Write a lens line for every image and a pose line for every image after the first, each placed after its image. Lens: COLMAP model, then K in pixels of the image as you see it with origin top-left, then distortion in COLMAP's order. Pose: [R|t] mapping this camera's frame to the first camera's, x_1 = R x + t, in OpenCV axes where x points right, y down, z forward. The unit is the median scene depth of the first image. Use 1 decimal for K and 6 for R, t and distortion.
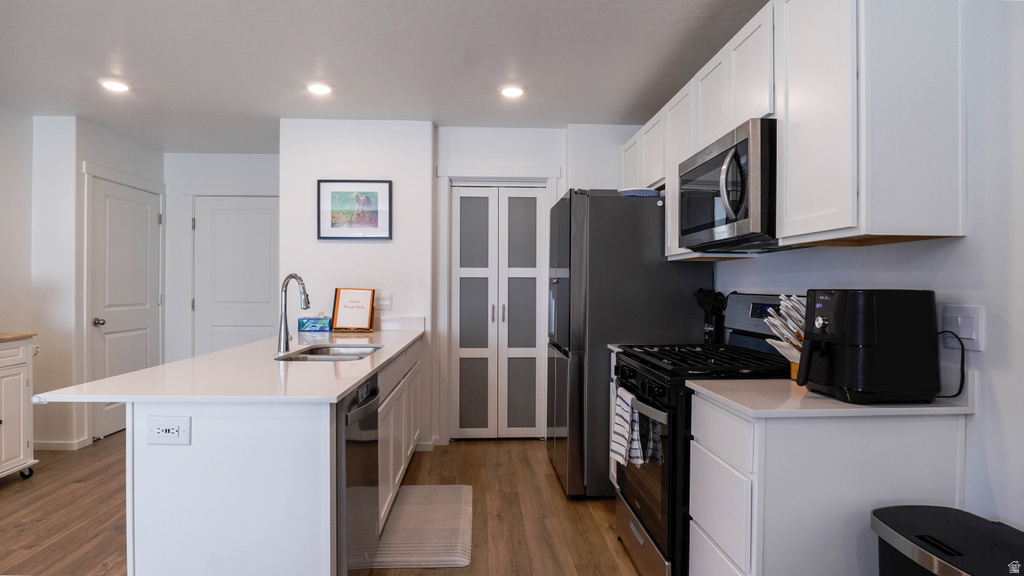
lens RADIAL K [[558.6, 0, 502.2], [0, 558.6, 289.0], [0, 0, 1]] dist [-0.031719, 0.007663]
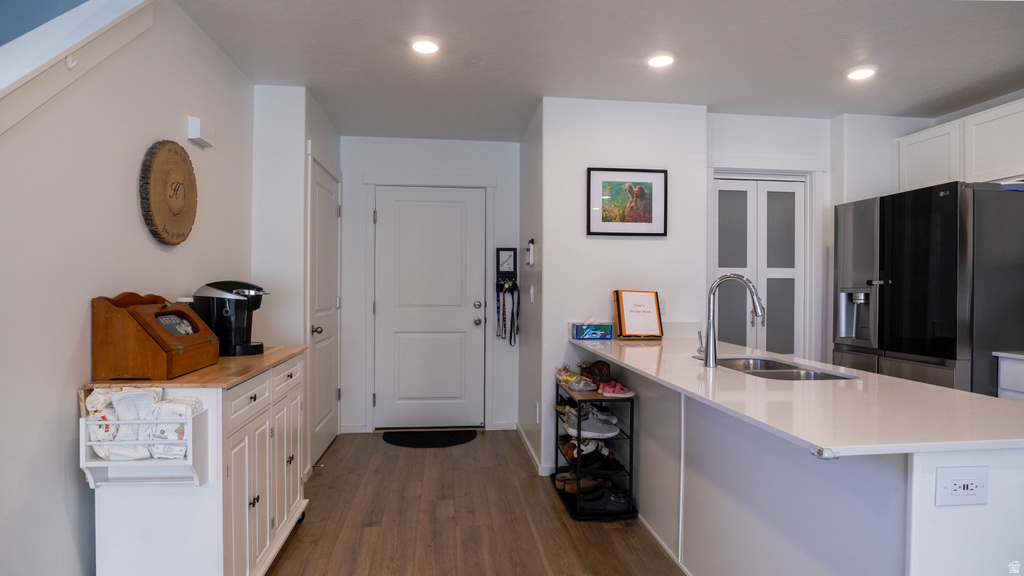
lens RADIAL K [[558.6, 0, 518.3], [0, 558.6, 289.0], [0, 0, 1]] dist [-0.031719, 0.007663]
pose [[0.997109, -0.000440, 0.075985, -0.507162], [0.000365, 0.999999, 0.000999, -0.004427], [-0.075985, -0.000969, 0.997108, 0.124187]]
